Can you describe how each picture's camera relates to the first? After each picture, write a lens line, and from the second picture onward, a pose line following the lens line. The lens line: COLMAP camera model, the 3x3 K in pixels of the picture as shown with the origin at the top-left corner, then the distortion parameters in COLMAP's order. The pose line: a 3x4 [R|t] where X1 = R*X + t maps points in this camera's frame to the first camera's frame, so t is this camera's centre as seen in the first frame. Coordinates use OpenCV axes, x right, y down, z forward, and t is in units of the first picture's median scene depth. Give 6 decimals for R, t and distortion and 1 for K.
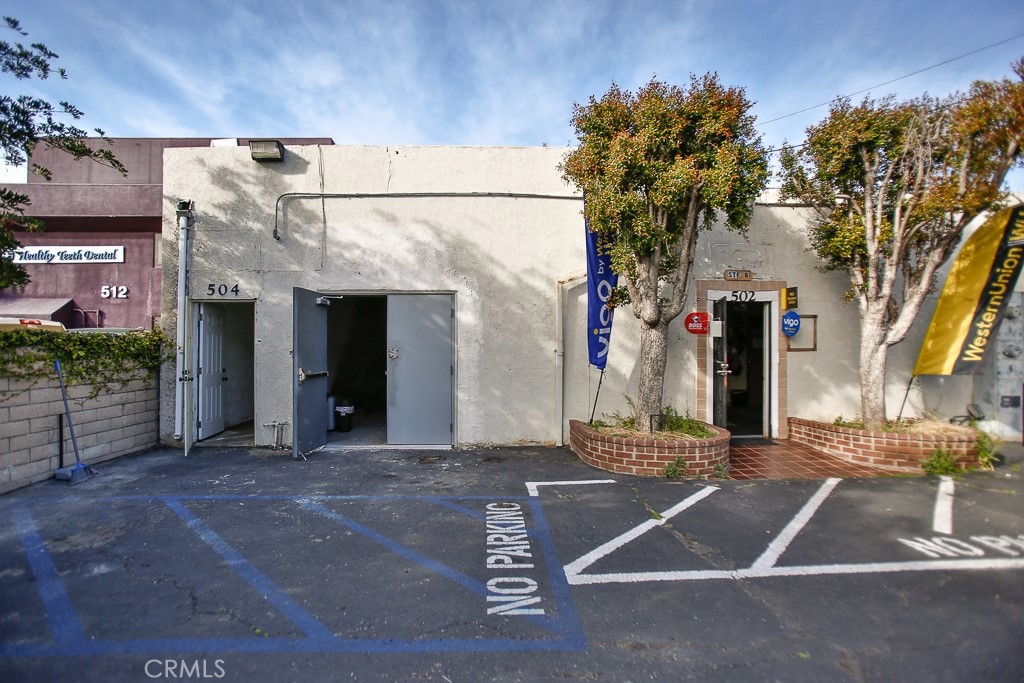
lens RADIAL K [[508.9, 0, 500.9], [0, 508.9, 342.6], [0, 0, 1]] dist [-0.074463, 0.034672]
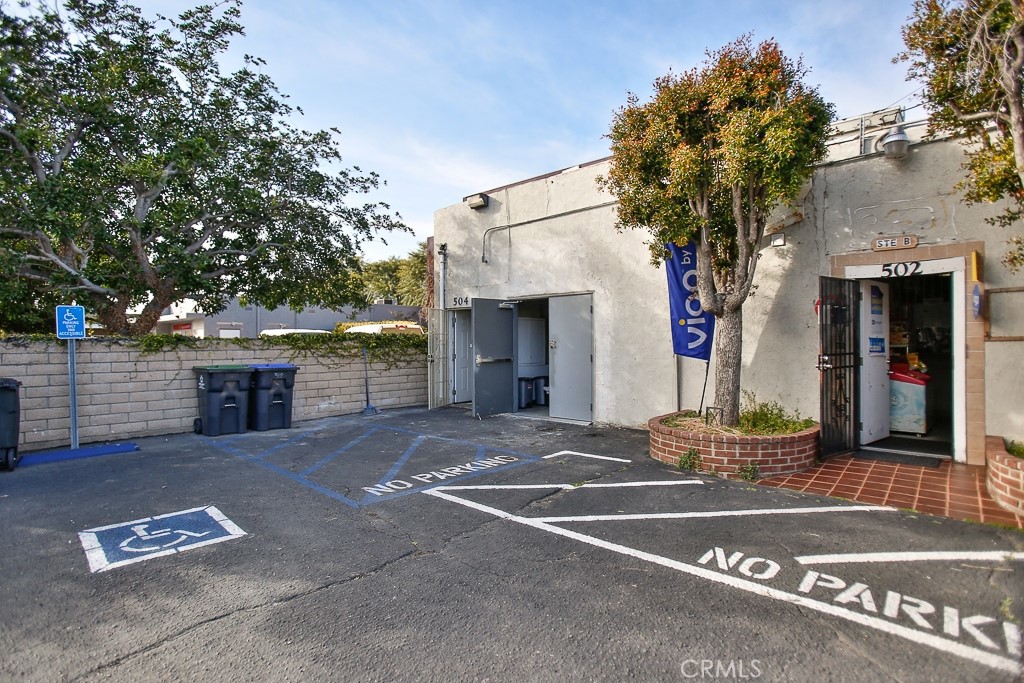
lens RADIAL K [[513.8, 0, 509.1], [0, 513.8, 339.8], [0, 0, 1]] dist [-0.083195, 0.035727]
pose [[0.700680, -0.006862, -0.713443, 0.731297], [0.014924, 0.999876, 0.005039, 0.003170], [0.713320, -0.014178, 0.700695, 0.046971]]
